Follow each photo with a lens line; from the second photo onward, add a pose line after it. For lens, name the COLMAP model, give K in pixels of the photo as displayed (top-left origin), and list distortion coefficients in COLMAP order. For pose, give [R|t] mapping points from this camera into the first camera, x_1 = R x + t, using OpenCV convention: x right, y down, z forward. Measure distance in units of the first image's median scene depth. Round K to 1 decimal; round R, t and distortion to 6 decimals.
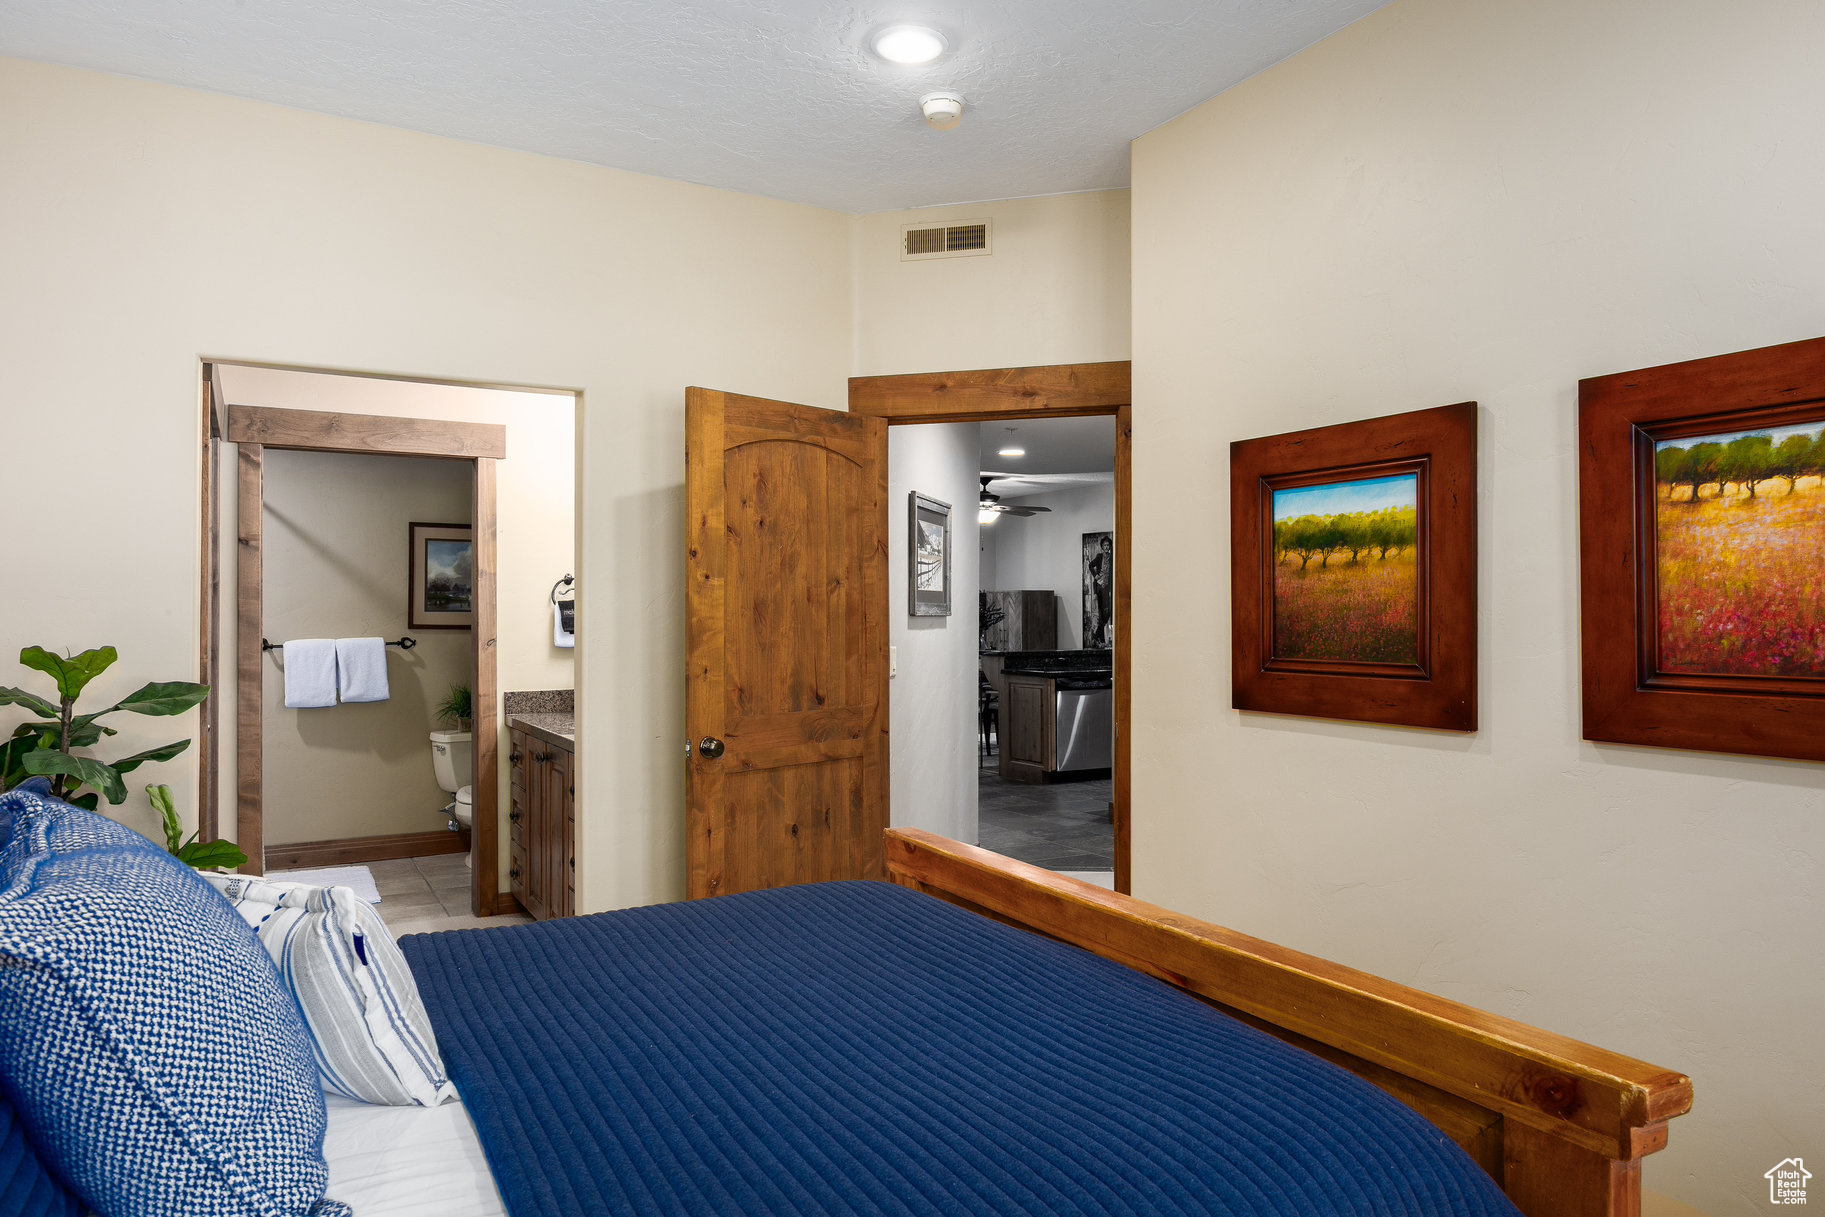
lens RADIAL K [[1190.9, 0, 913.9], [0, 1190.9, 601.9], [0, 0, 1]] dist [0.008371, 0.000129]
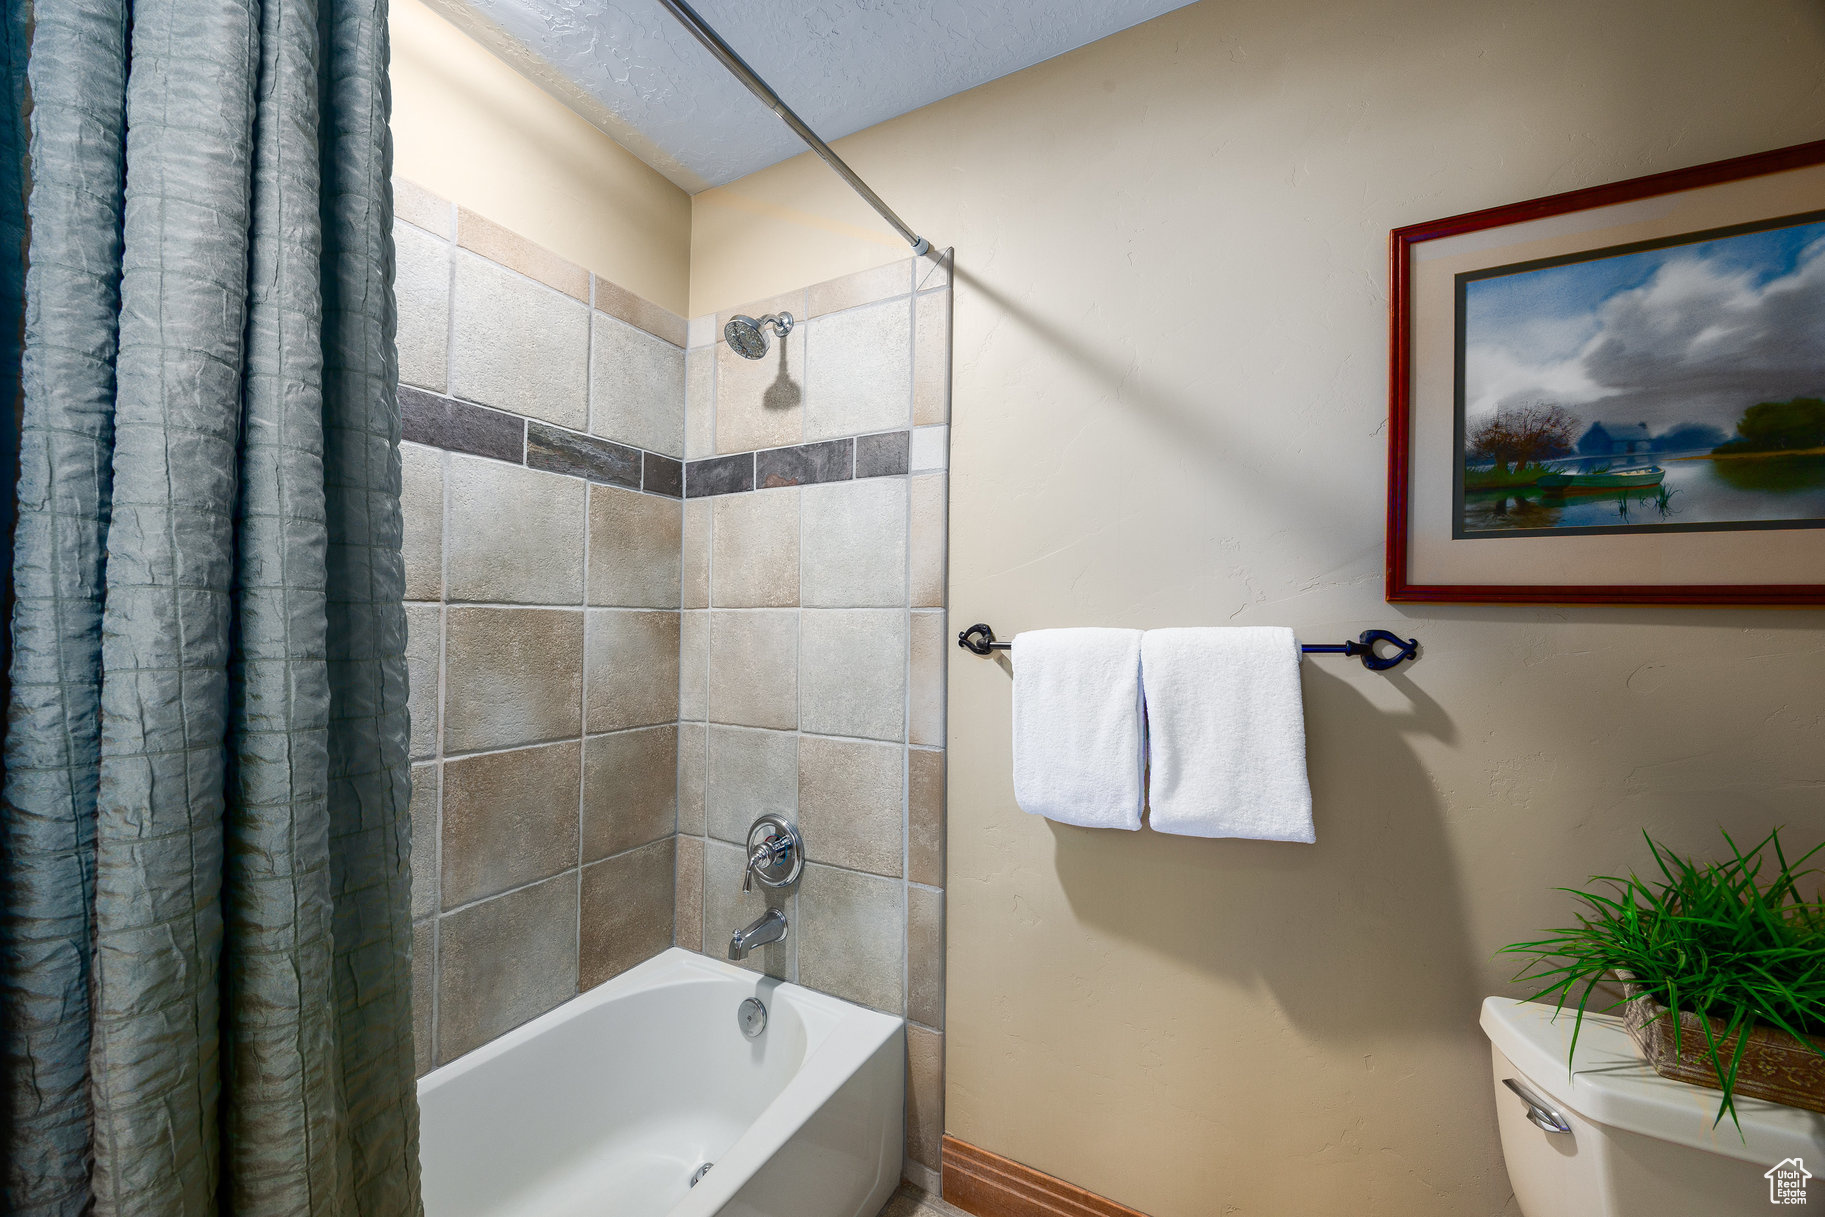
lens RADIAL K [[703.8, 0, 898.7], [0, 703.8, 614.1], [0, 0, 1]] dist [-0.005743, 0.000930]
pose [[0.540810, -0.000185, -0.841145, -0.356115], [-0.001986, 0.999997, -0.001497, 0.027214], [0.841142, 0.002480, 0.540808, 0.833809]]
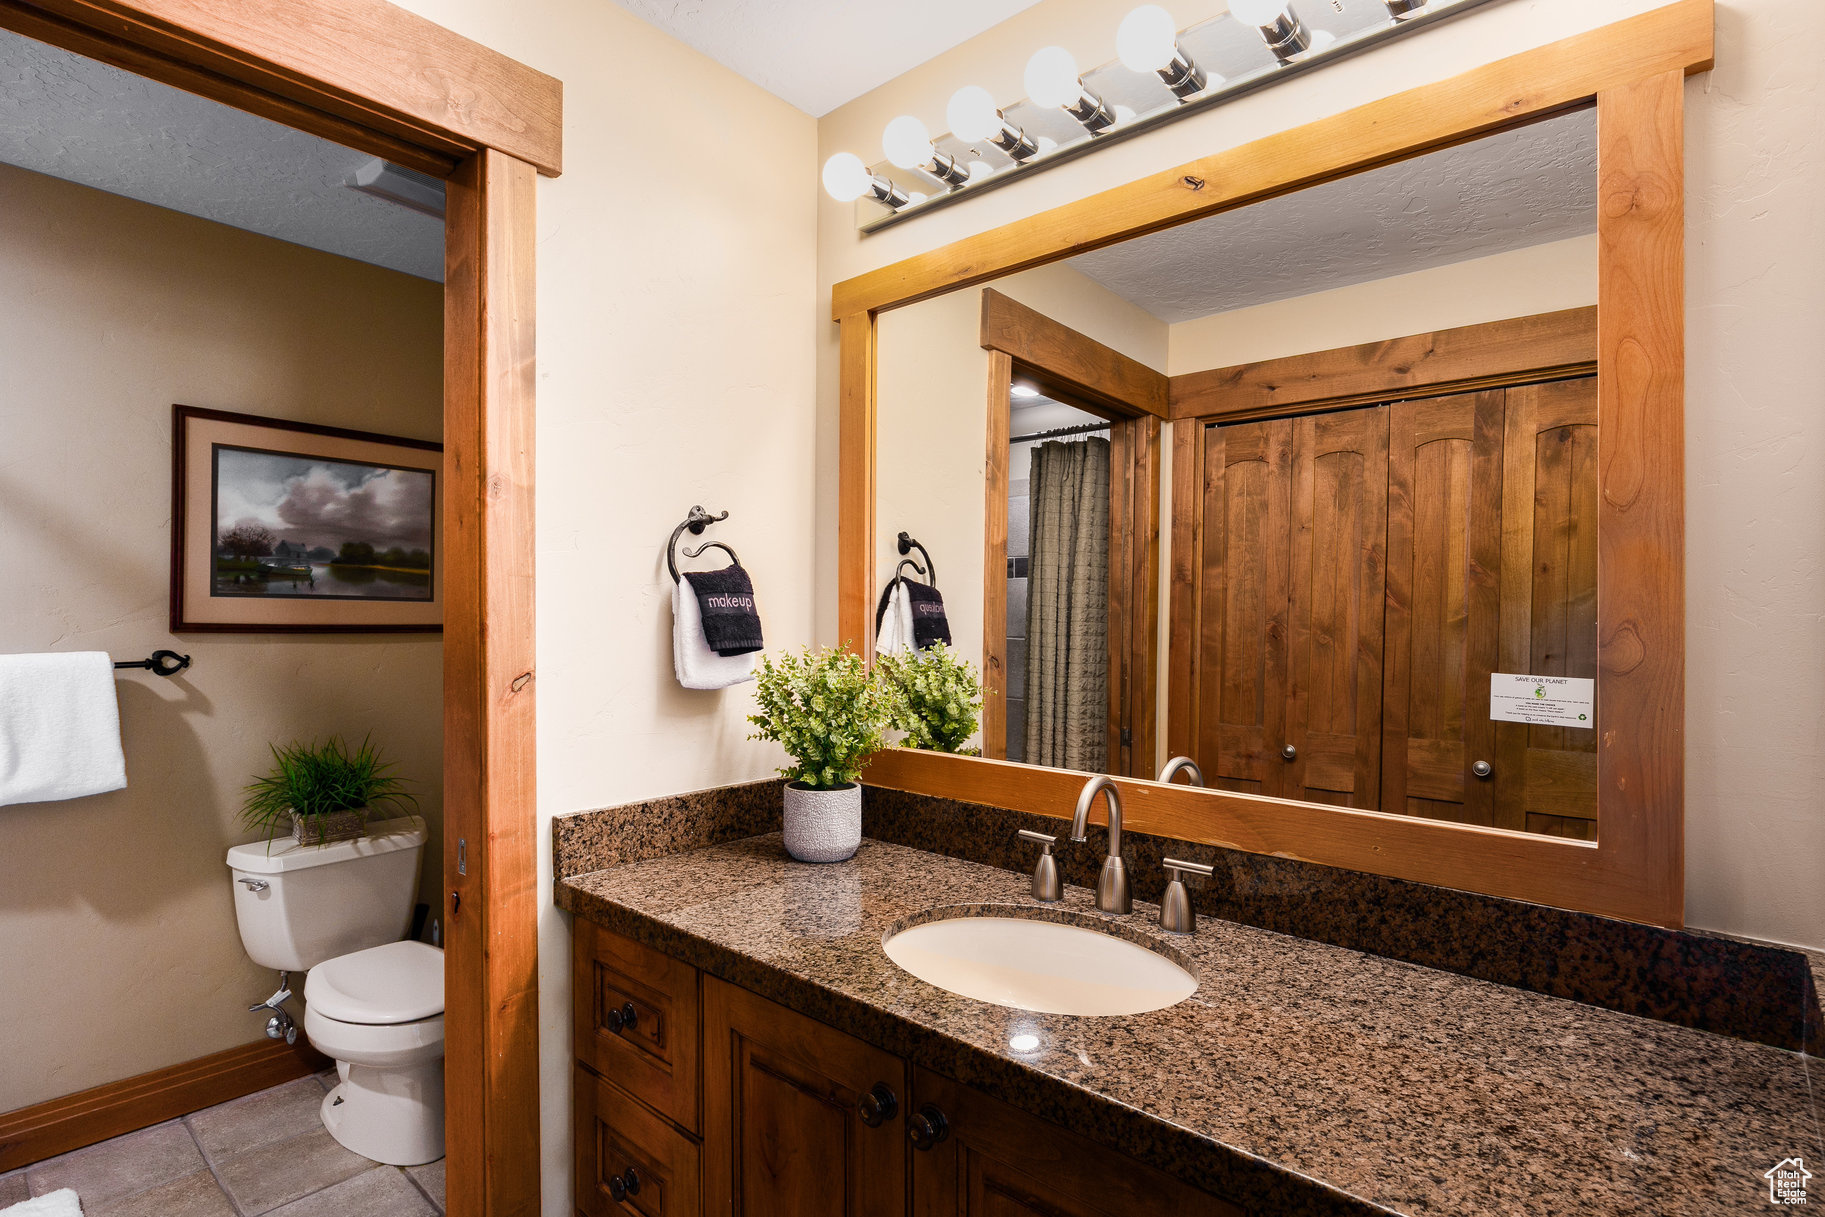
lens RADIAL K [[889.4, 0, 899.5], [0, 889.4, 621.9], [0, 0, 1]] dist [-0.006441, -0.000785]
pose [[0.940410, 0.007175, 0.339967, -0.281360], [-0.014999, 0.999680, 0.020392, 0.007233], [-0.339712, -0.024276, 0.940216, 0.592305]]
